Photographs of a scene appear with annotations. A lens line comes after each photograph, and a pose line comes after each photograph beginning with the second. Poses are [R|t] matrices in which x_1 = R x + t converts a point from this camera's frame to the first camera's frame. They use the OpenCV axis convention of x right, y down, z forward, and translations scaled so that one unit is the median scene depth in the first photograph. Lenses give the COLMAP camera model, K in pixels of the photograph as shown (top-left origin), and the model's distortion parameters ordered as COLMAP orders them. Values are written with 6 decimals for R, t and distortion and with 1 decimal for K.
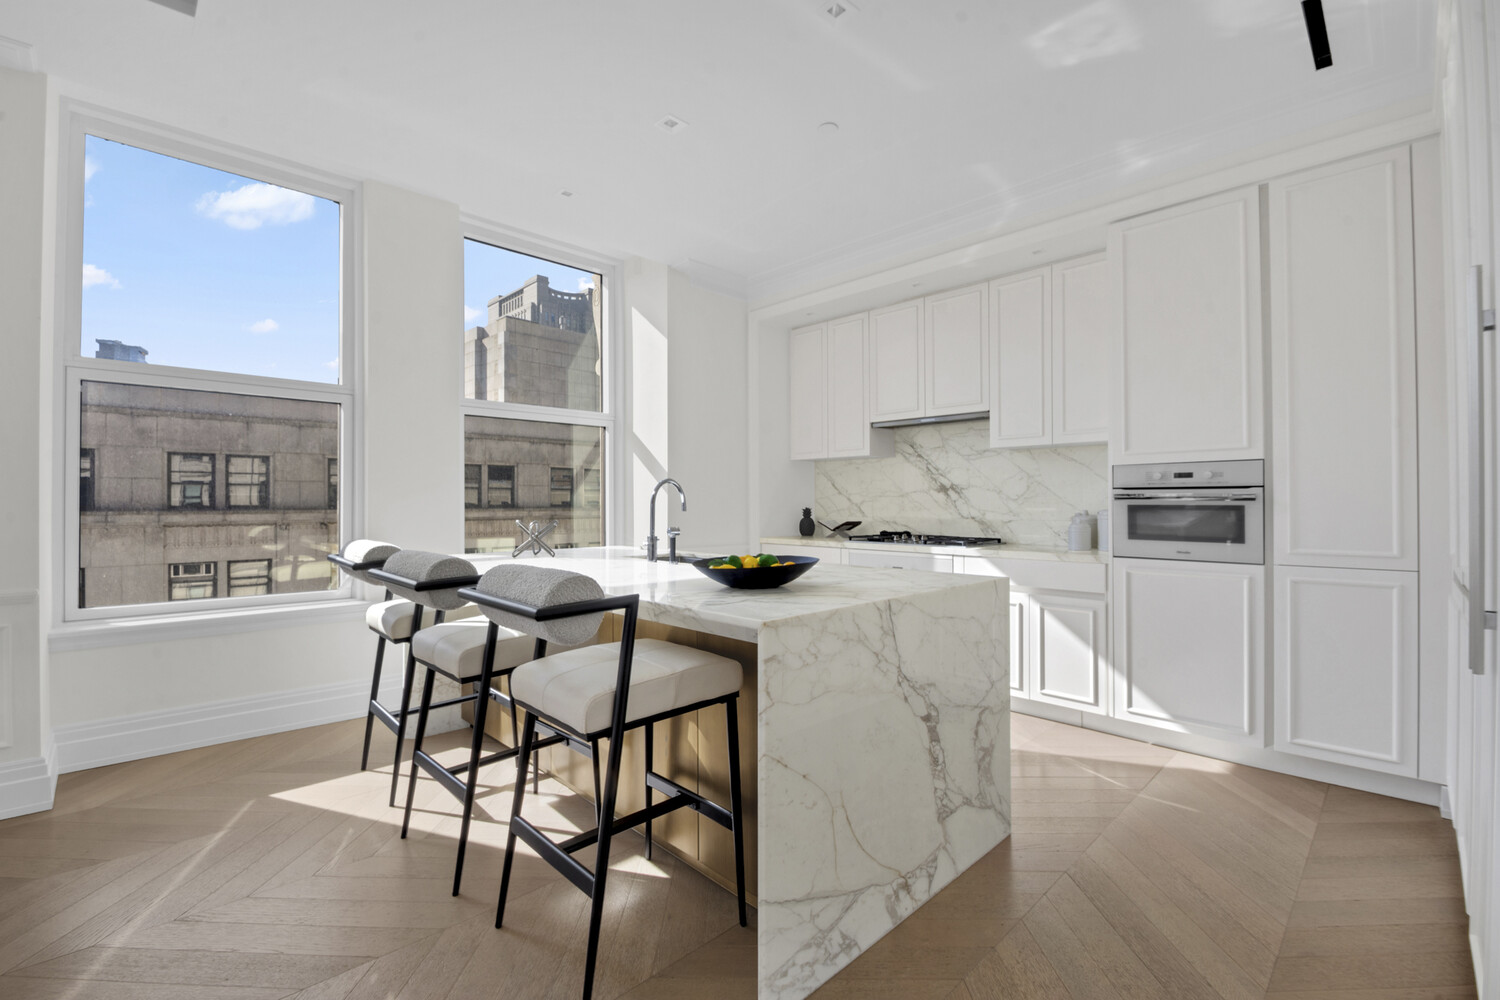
lens RADIAL K [[653.5, 0, 752.2], [0, 653.5, 495.6], [0, 0, 1]] dist [0.001710, 0.000144]
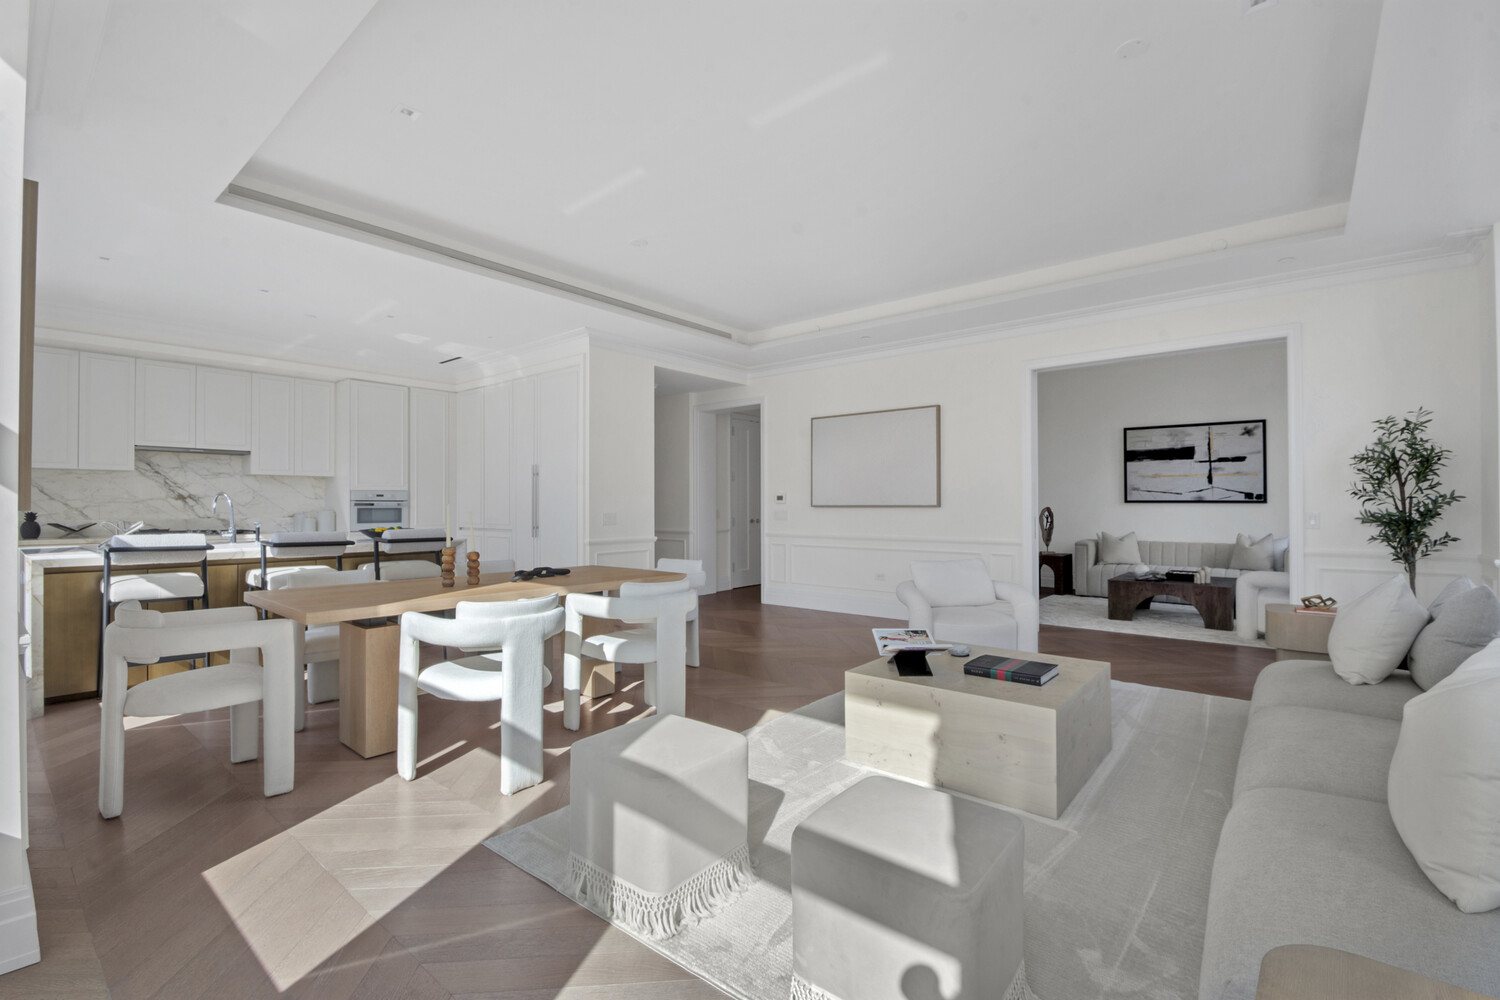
lens RADIAL K [[653.5, 0, 752.9], [0, 653.5, 500.9], [0, 0, 1]] dist [0.001710, 0.000144]
pose [[-0.094005, 0.008451, 0.995536, -1.224659], [-0.009883, 0.999907, -0.009421, -0.001984], [-0.995523, -0.010724, -0.093913, -0.087302]]
